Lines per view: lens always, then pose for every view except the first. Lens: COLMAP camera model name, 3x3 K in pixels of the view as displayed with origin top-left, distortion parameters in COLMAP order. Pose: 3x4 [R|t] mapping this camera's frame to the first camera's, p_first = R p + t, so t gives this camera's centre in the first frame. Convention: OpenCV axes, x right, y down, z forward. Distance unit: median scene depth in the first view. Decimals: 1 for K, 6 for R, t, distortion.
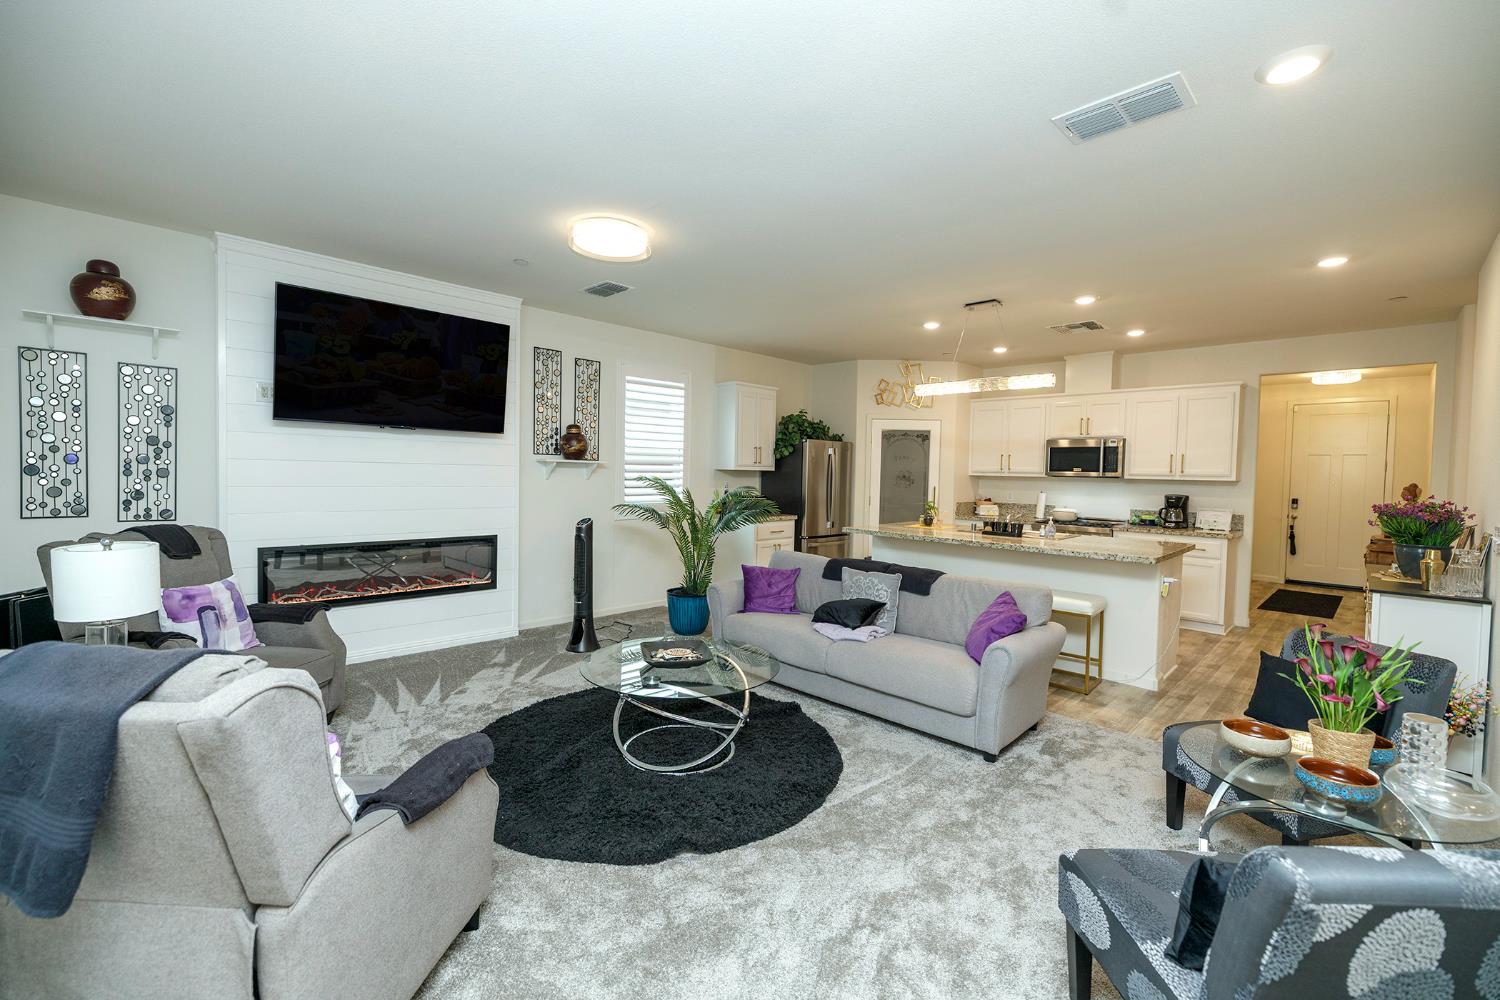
lens RADIAL K [[628.1, 0, 743.0], [0, 628.1, 492.0], [0, 0, 1]] dist [0.000289, -0.000694]
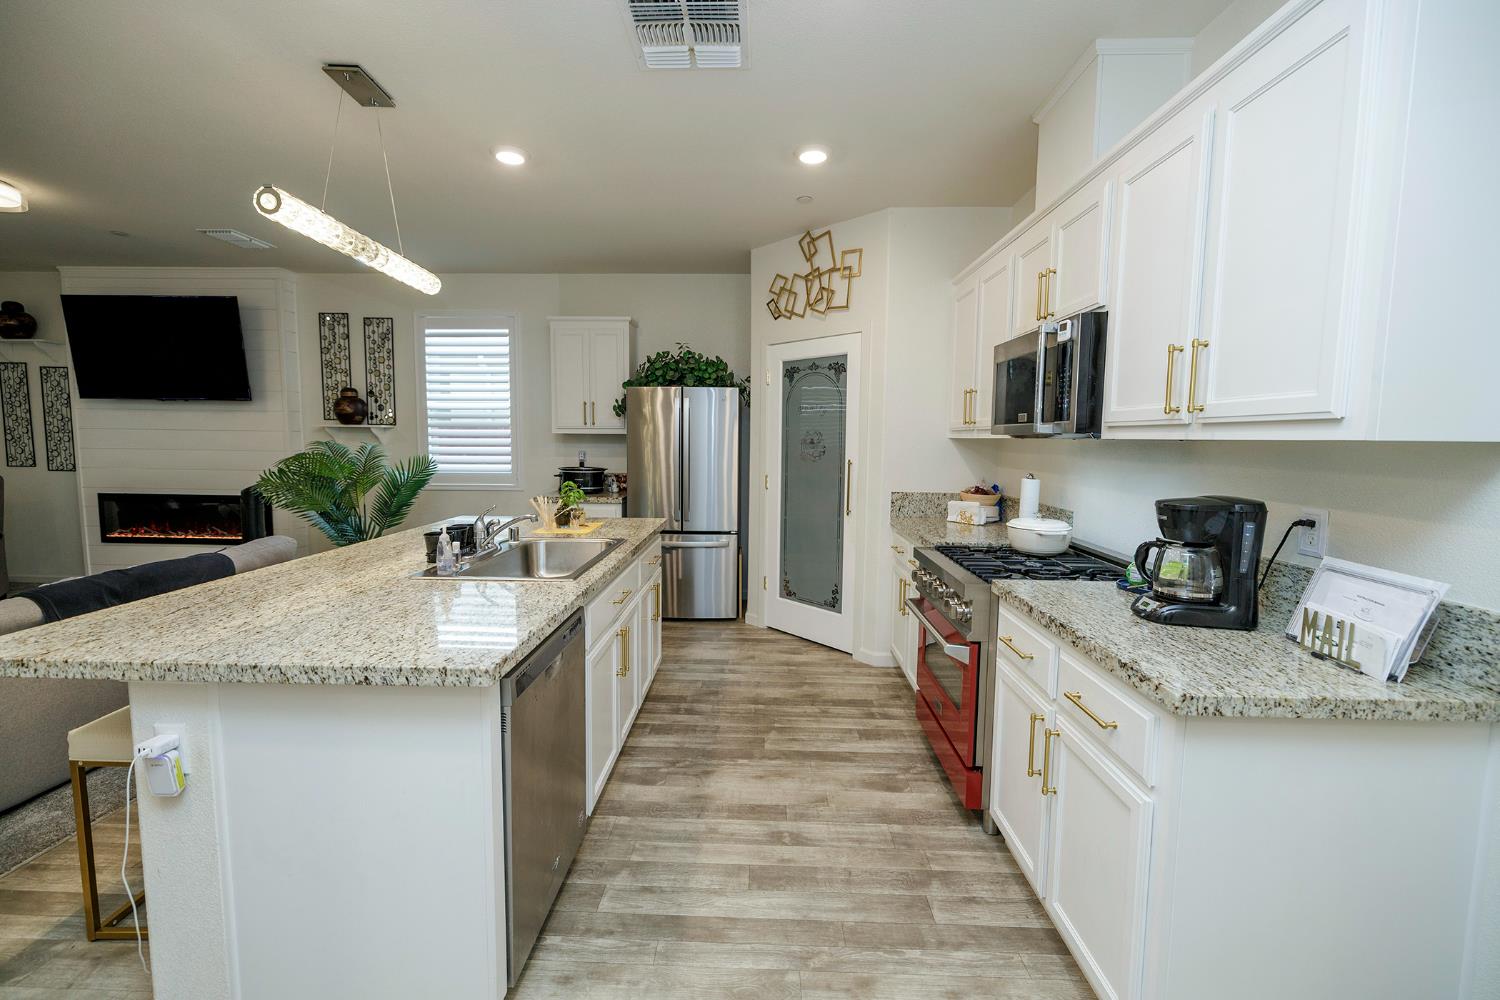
lens RADIAL K [[628.1, 0, 743.0], [0, 628.1, 492.0], [0, 0, 1]] dist [0.000289, -0.000694]
pose [[0.684049, 0.050525, -0.727684, 0.814506], [-0.021293, 0.998556, 0.049316, -0.007469], [0.729125, -0.018240, 0.684137, 0.739520]]
